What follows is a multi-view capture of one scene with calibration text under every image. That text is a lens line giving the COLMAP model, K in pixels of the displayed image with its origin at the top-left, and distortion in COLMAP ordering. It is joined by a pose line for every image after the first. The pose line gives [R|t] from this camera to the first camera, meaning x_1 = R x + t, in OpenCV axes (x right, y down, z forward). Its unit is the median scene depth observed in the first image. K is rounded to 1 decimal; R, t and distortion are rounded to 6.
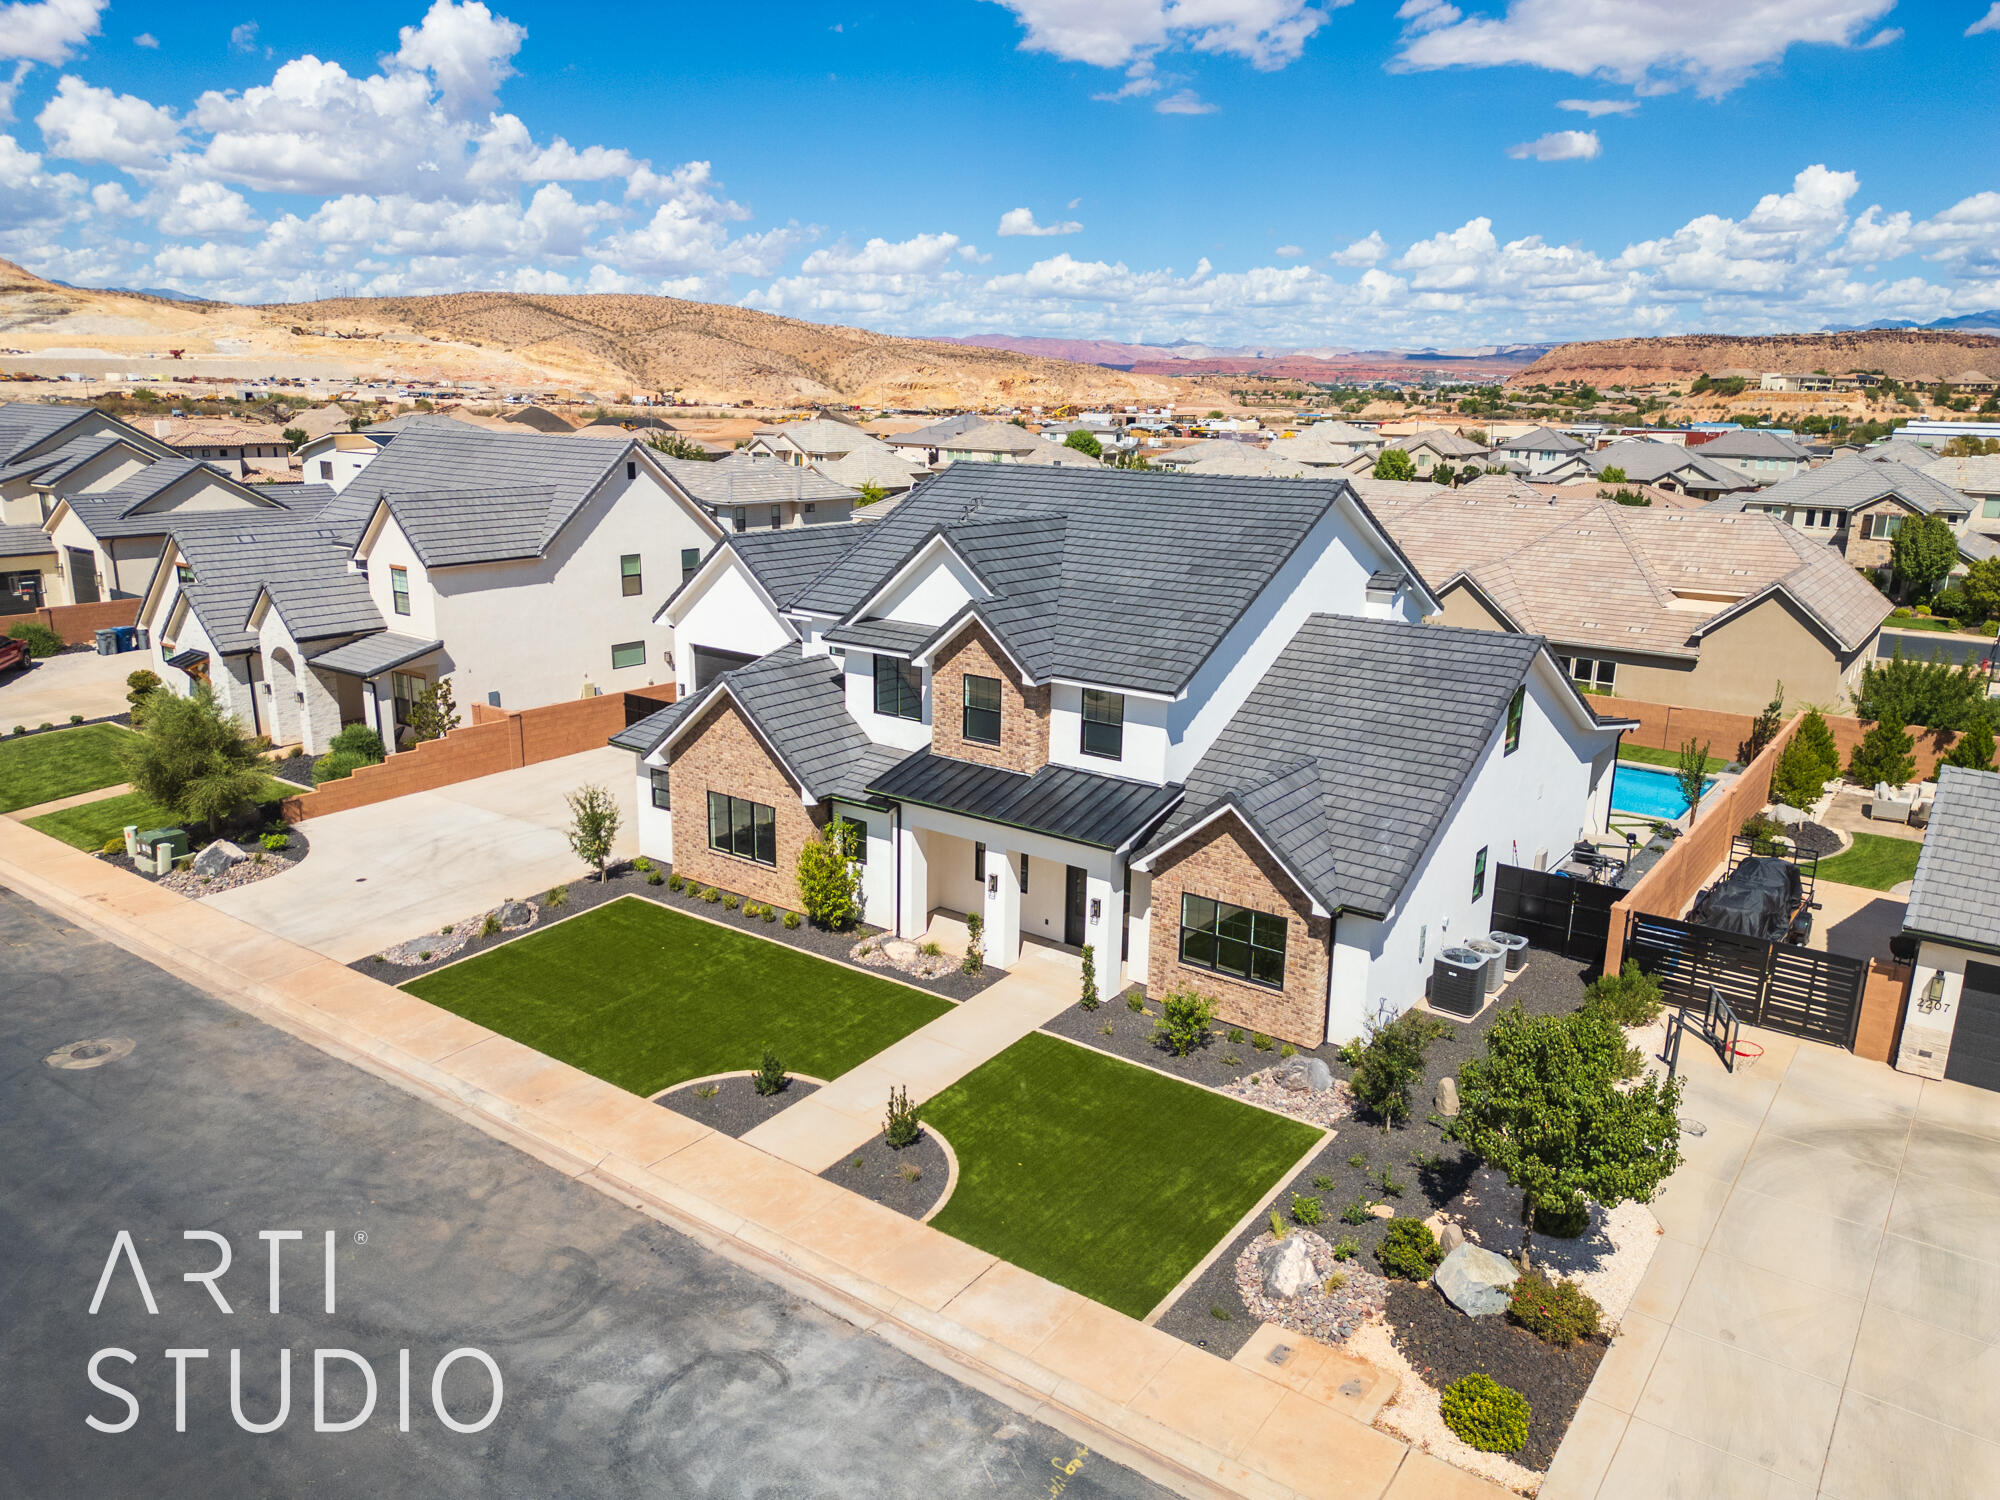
lens RADIAL K [[1403.8, 0, 998.8], [0, 1403.8, 754.9], [0, 0, 1]] dist [0.075669, -0.069178]
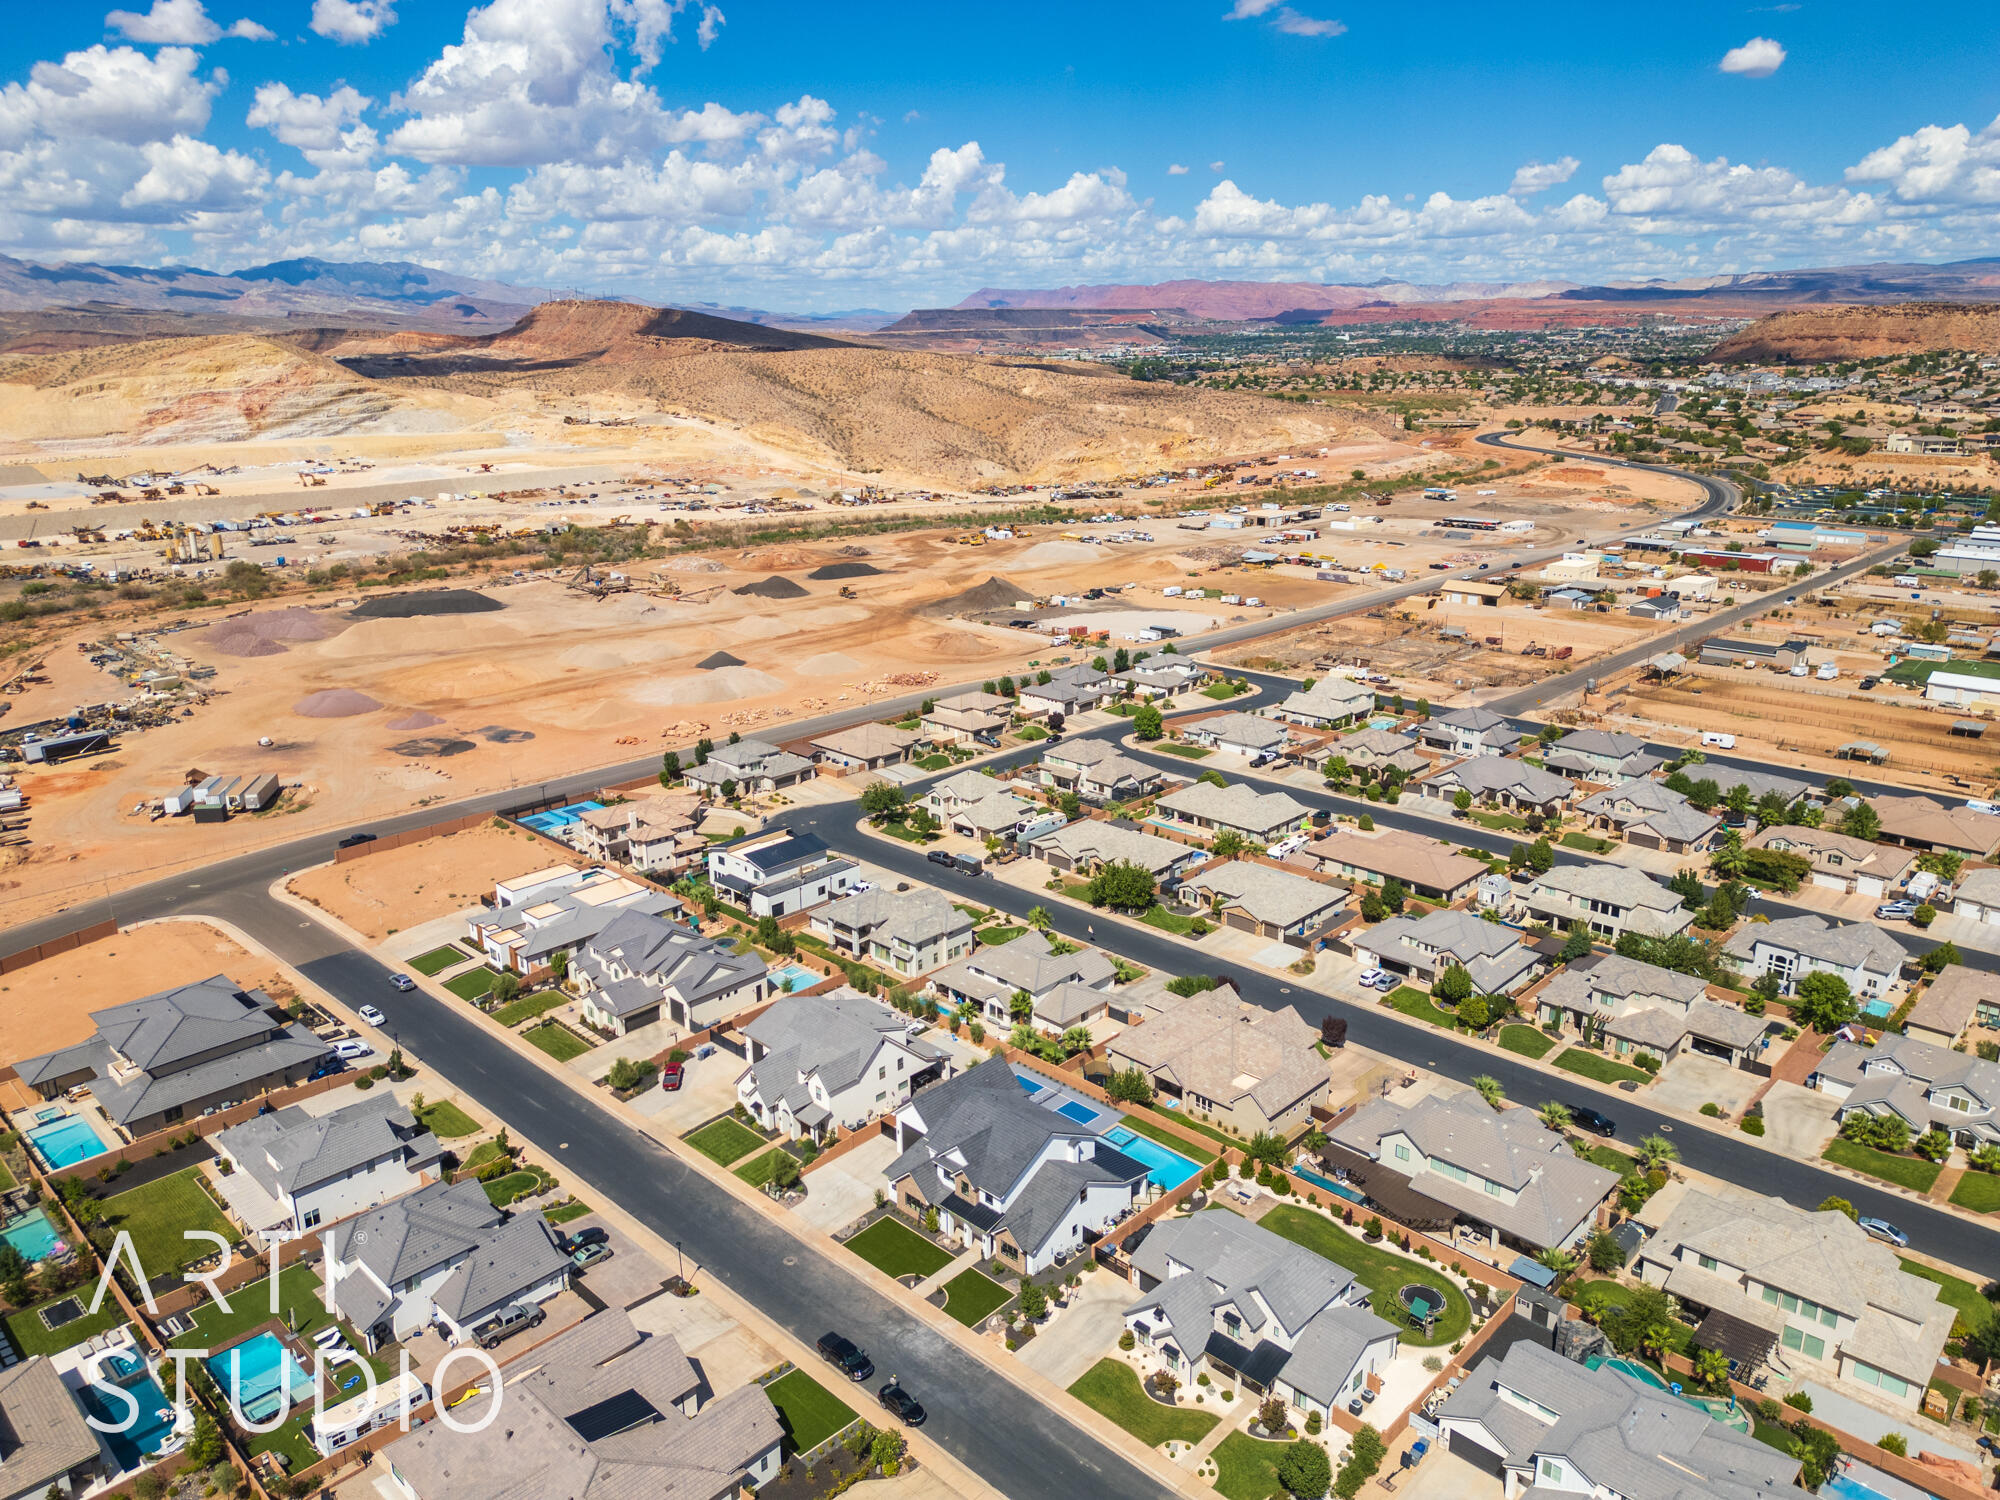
lens RADIAL K [[1403.8, 0, 998.8], [0, 1403.8, 754.9], [0, 0, 1]] dist [0.075669, -0.069178]
pose [[0.991029, 0.012679, -0.133047, 0.702081], [-0.007852, 0.999294, 0.036746, -1.638779], [0.133419, -0.035372, 0.990428, -3.539570]]
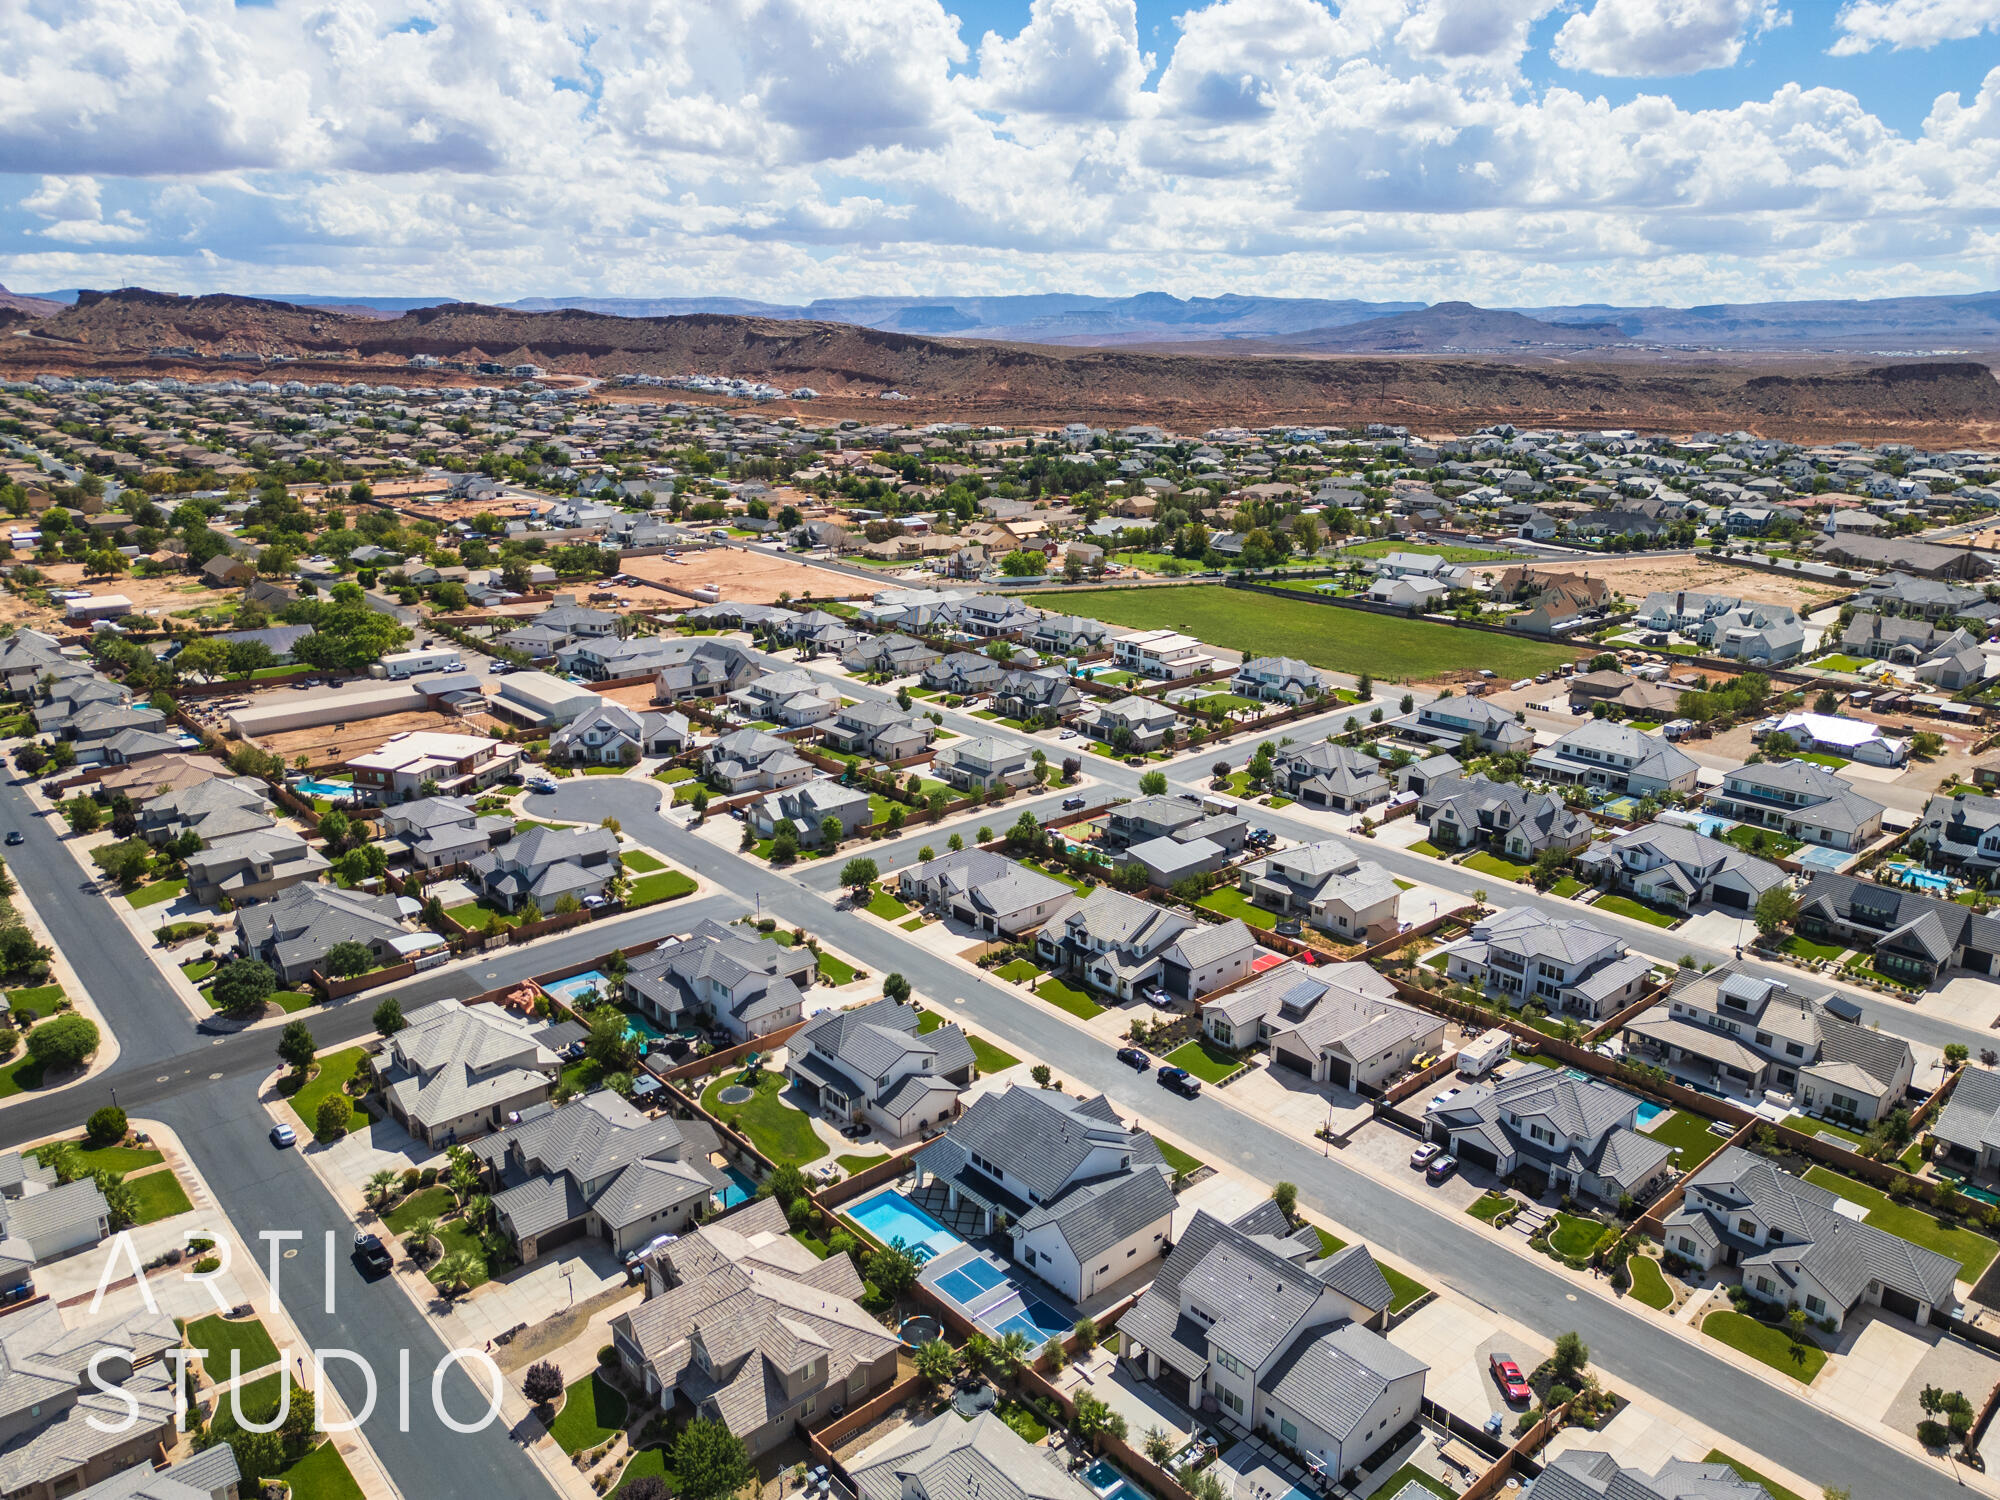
lens RADIAL K [[1403.8, 0, 998.8], [0, 1403.8, 754.9], [0, 0, 1]] dist [0.075669, -0.069178]
pose [[-0.978087, -0.082199, 0.191283, -0.545224], [0.029331, 0.855194, 0.517477, -3.831106], [-0.206120, 0.511748, -0.834044, 4.705337]]
